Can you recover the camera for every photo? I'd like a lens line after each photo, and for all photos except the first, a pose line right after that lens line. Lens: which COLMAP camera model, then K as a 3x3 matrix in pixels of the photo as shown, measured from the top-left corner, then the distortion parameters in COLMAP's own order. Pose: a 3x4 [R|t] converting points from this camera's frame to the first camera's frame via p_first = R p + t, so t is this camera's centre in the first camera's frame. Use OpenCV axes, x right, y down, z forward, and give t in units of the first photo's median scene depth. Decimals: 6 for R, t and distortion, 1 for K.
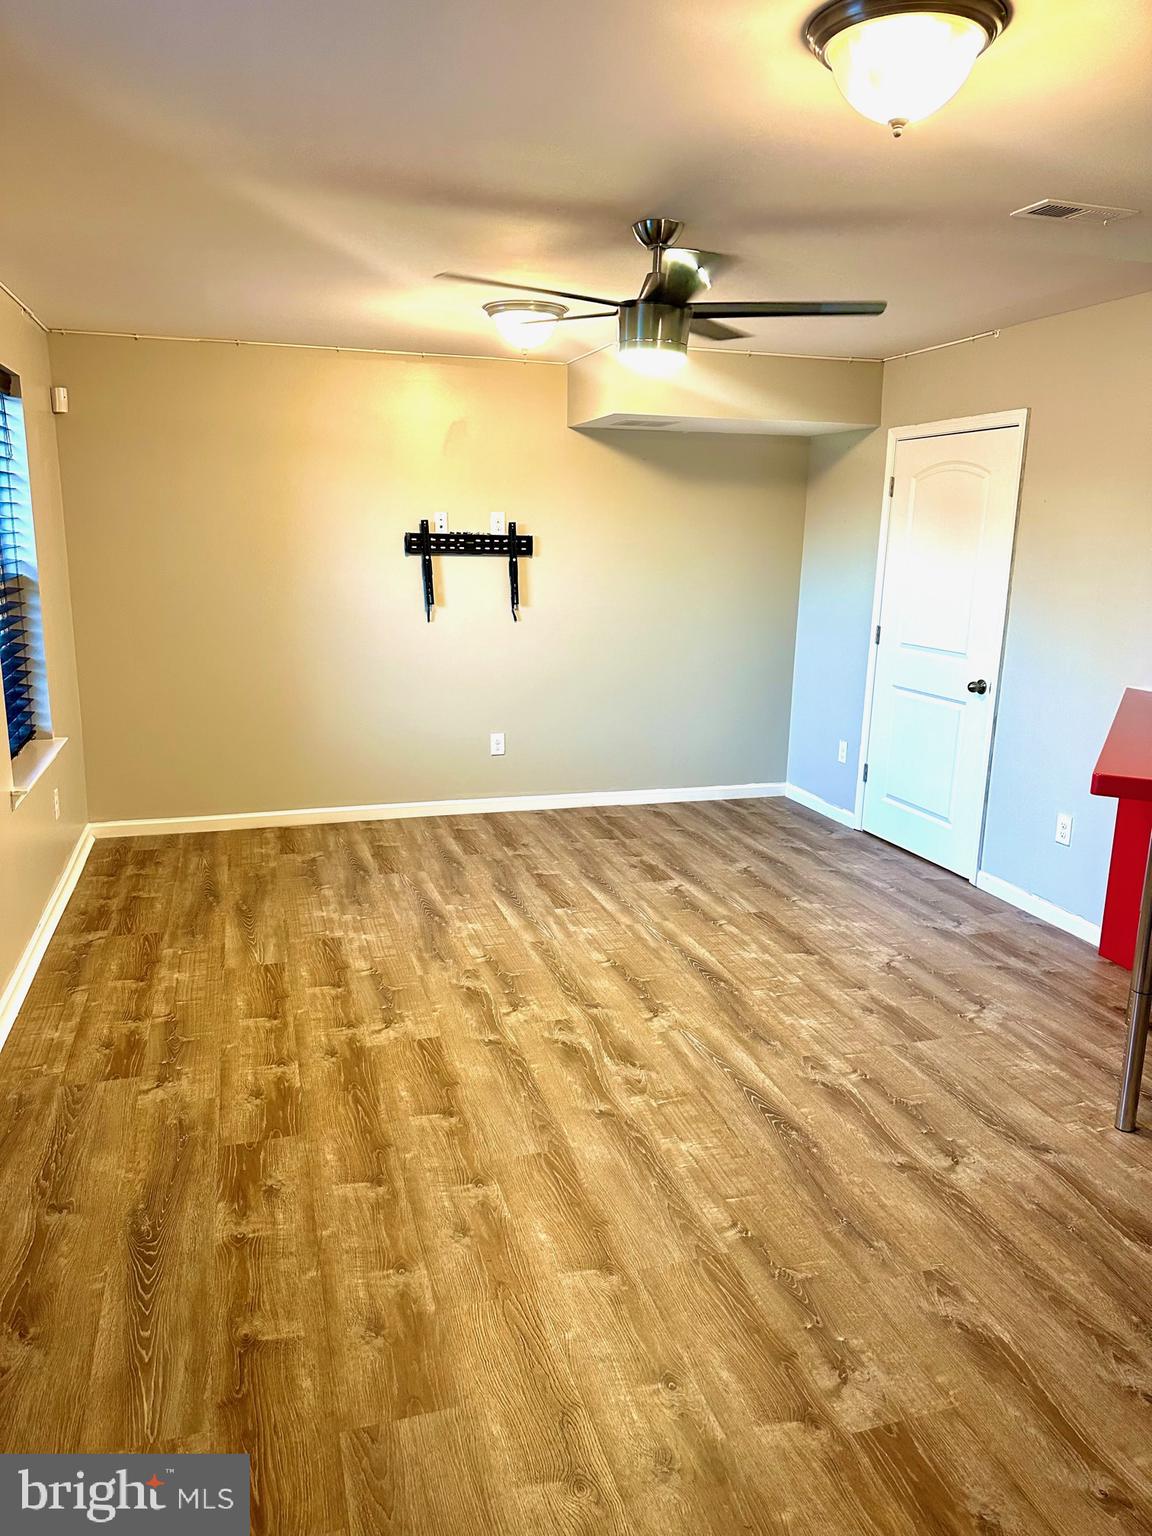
lens RADIAL K [[1070.4, 0, 576.2], [0, 1070.4, 766.2], [0, 0, 1]] dist [0.000144, -0.000406]
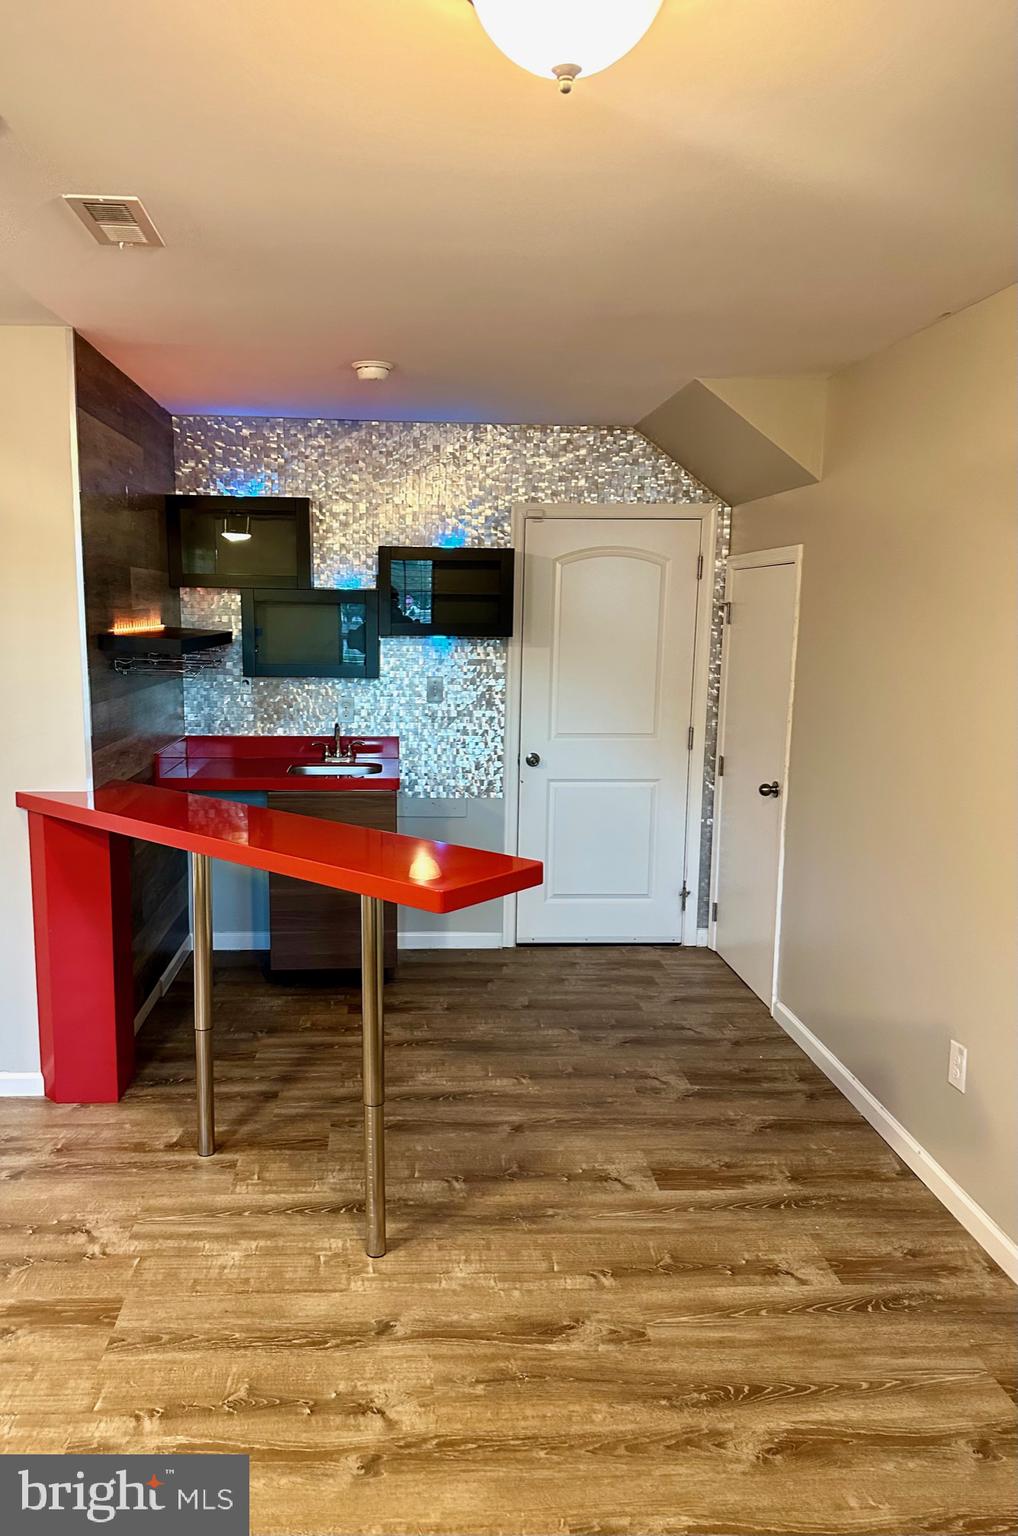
lens RADIAL K [[1121.9, 0, 508.5], [0, 1121.9, 770.7], [0, 0, 1]] dist [-0.000710, 0.001009]
pose [[0.245753, -0.161579, 0.955771, -0.287727], [0.207622, 0.971900, 0.110921, -0.132334], [-0.946836, 0.171179, 0.272395, 0.566333]]
